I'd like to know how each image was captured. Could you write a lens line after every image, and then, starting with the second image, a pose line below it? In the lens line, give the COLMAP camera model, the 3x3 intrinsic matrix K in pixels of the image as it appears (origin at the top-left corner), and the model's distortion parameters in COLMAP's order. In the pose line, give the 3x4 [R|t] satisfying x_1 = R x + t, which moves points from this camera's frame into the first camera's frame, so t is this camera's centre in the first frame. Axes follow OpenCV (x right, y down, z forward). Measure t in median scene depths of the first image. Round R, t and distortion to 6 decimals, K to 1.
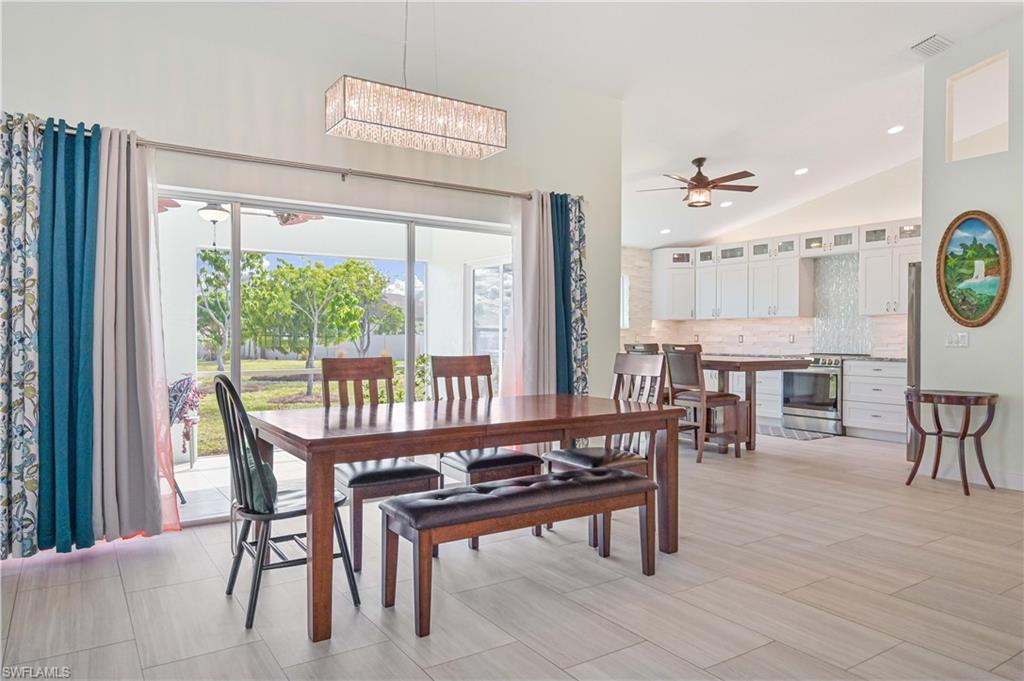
lens RADIAL K [[677.0, 0, 512.0], [0, 677.0, 340.5], [0, 0, 1]] dist [0.000572, 0.003551]
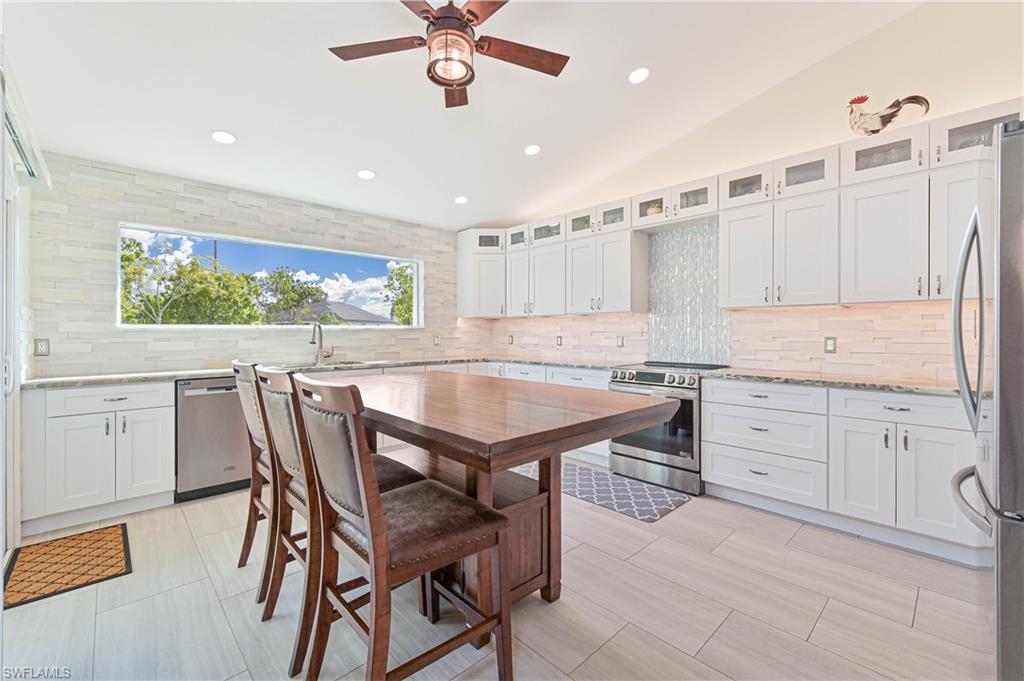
lens RADIAL K [[428.7, 0, 515.3], [0, 428.7, 331.8], [0, 0, 1]] dist [-0.002411, -0.000074]
pose [[0.983857, -0.002768, 0.178936, 0.347065], [0.004099, 0.999967, -0.007072, -0.017404], [-0.178910, 0.007692, 0.983835, 0.901575]]
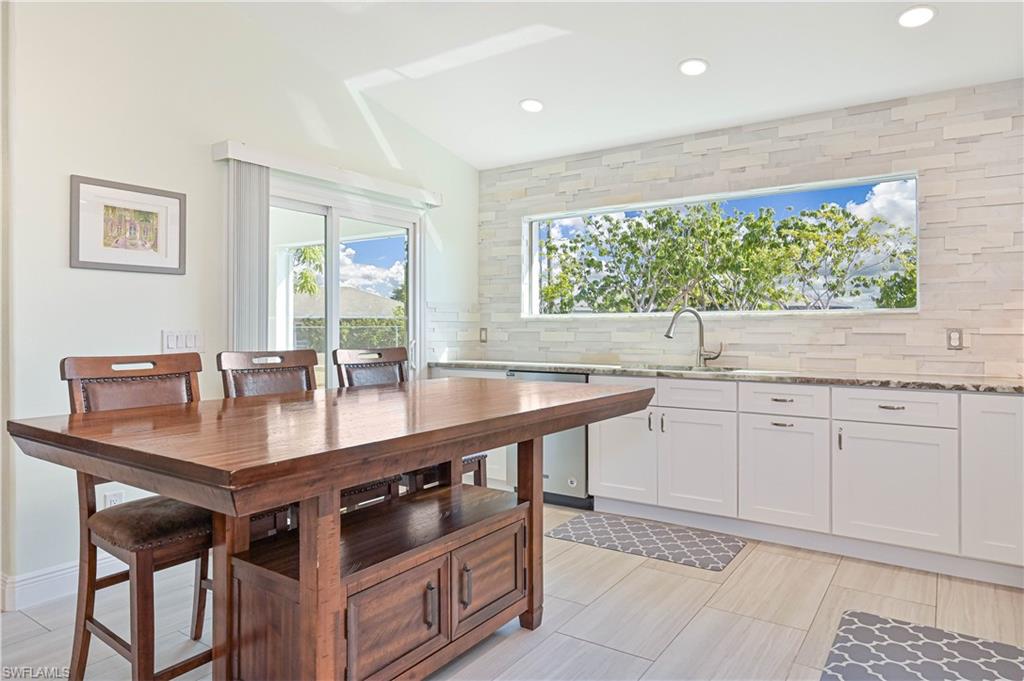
lens RADIAL K [[633.8, 0, 513.4], [0, 633.8, 321.2], [0, 0, 1]] dist [-0.004561, -0.001056]
pose [[0.378797, -0.011224, -0.925412, 0.758633], [-0.006950, 0.999864, -0.014972, -0.010944], [0.925454, 0.012103, 0.378667, 1.220096]]
